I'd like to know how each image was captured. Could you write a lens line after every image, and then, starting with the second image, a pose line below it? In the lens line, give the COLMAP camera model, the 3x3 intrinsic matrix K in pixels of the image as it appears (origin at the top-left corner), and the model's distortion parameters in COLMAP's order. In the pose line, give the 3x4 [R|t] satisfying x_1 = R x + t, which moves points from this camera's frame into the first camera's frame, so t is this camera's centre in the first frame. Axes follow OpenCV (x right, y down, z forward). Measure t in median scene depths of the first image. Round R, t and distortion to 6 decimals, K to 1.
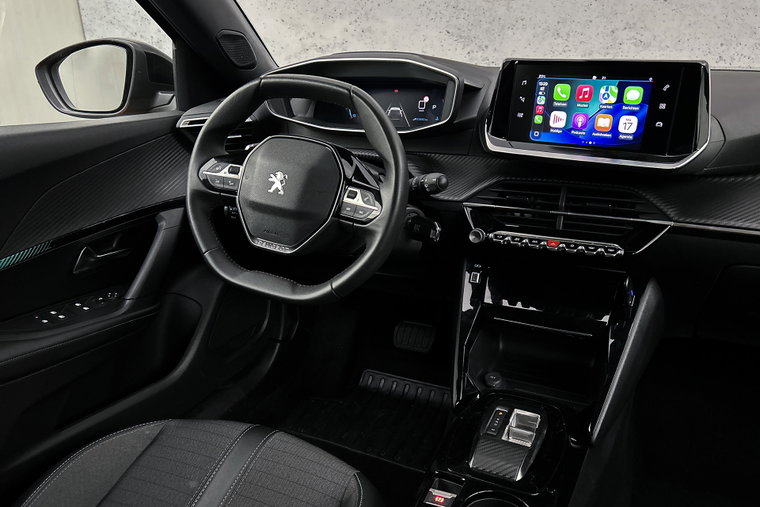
lens RADIAL K [[576.5, 0, 378.4], [0, 576.5, 259.1], [0, 0, 1]] dist [0.051029, -0.059395]
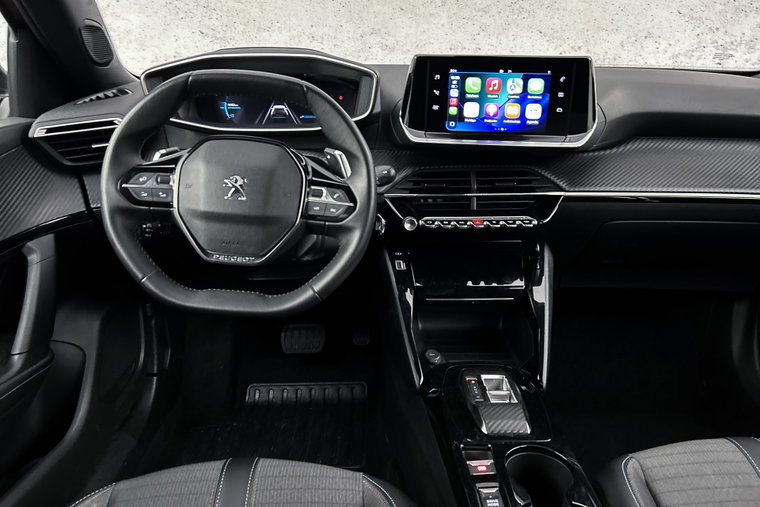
lens RADIAL K [[576.5, 0, 376.0], [0, 576.5, 259.0], [0, 0, 1]] dist [0.051029, -0.059395]
pose [[0.902267, -0.138209, 0.408426, -0.336819], [0.140362, 0.989788, 0.024861, -0.012066], [-0.407692, 0.034896, 0.912453, 0.076088]]
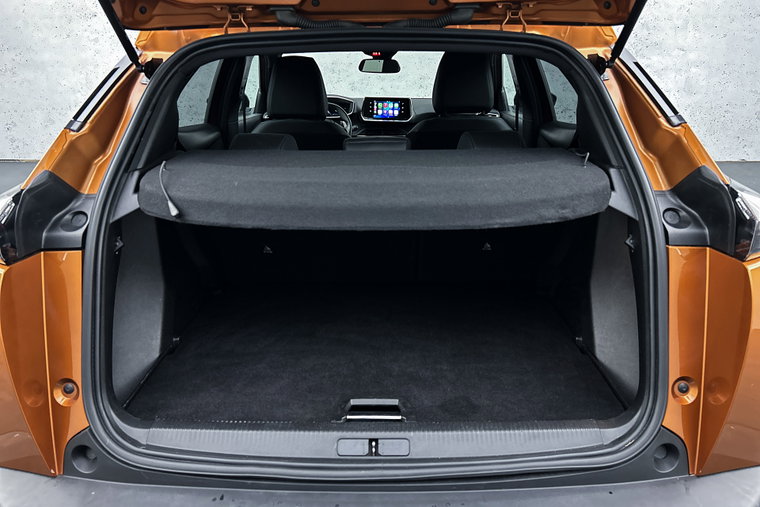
lens RADIAL K [[576.5, 0, 378.8], [0, 576.5, 257.0], [0, 0, 1]] dist [0.051029, -0.059395]
pose [[0.905473, -0.148388, 0.397618, -1.427616], [0.142326, 0.988801, 0.044902, 0.569623], [-0.399828, 0.015934, 0.916452, -2.633400]]
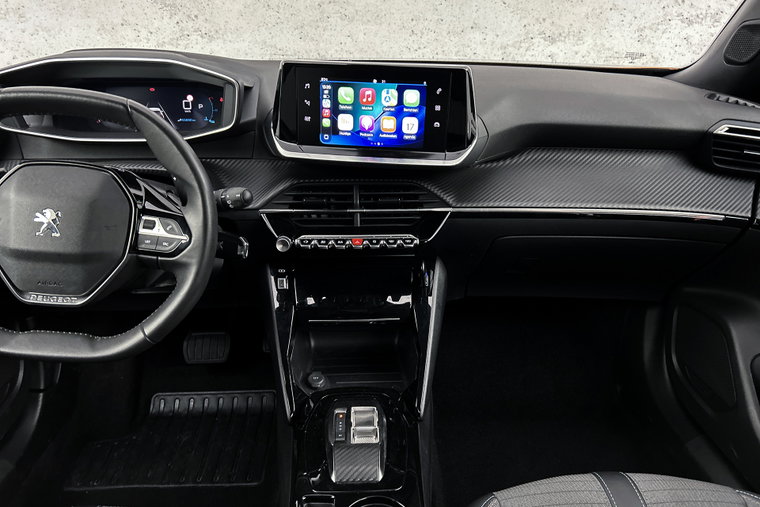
lens RADIAL K [[576.5, 0, 381.1], [0, 576.5, 260.3], [0, 0, 1]] dist [0.051029, -0.059395]
pose [[0.886322, -0.166598, 0.432062, -0.113467], [0.141984, 0.985871, 0.088879, -0.080309], [-0.440764, -0.017430, 0.897454, 0.051854]]
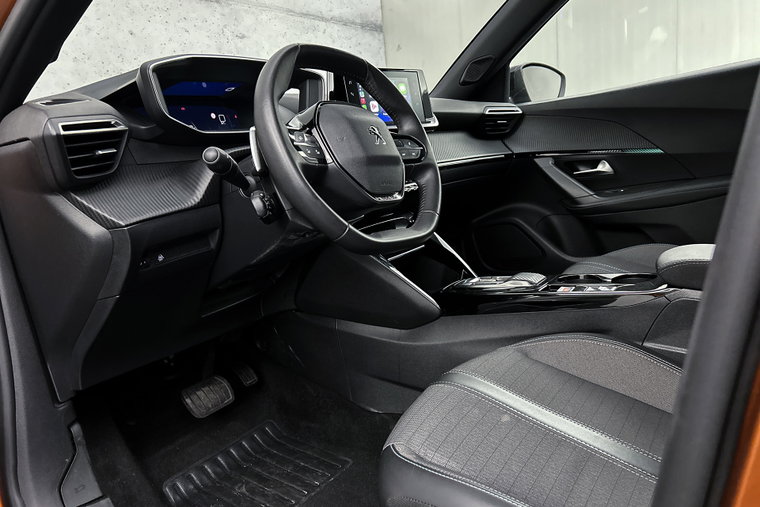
lens RADIAL K [[576.5, 0, 380.8], [0, 576.5, 250.8], [0, 0, 1]] dist [0.051029, -0.059395]
pose [[0.177992, -0.170953, 0.969068, -1.134379], [0.442871, 0.893337, 0.076250, -0.019282], [-0.878740, 0.415600, 0.234717, 0.777749]]
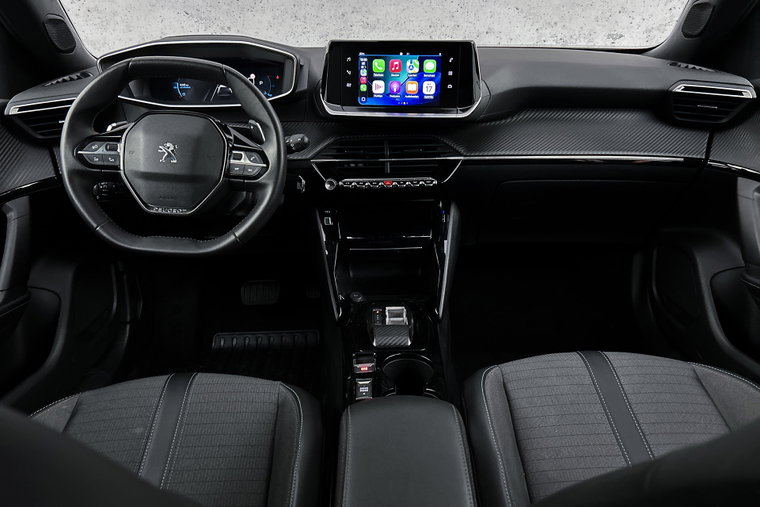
lens RADIAL K [[576.5, 0, 382.9], [0, 576.5, 260.3], [0, 0, 1]] dist [0.051029, -0.059395]
pose [[0.898271, -0.167198, 0.406392, -0.273002], [0.154809, 0.985906, 0.063439, 0.062998], [-0.411271, 0.005928, 0.911494, -0.190938]]
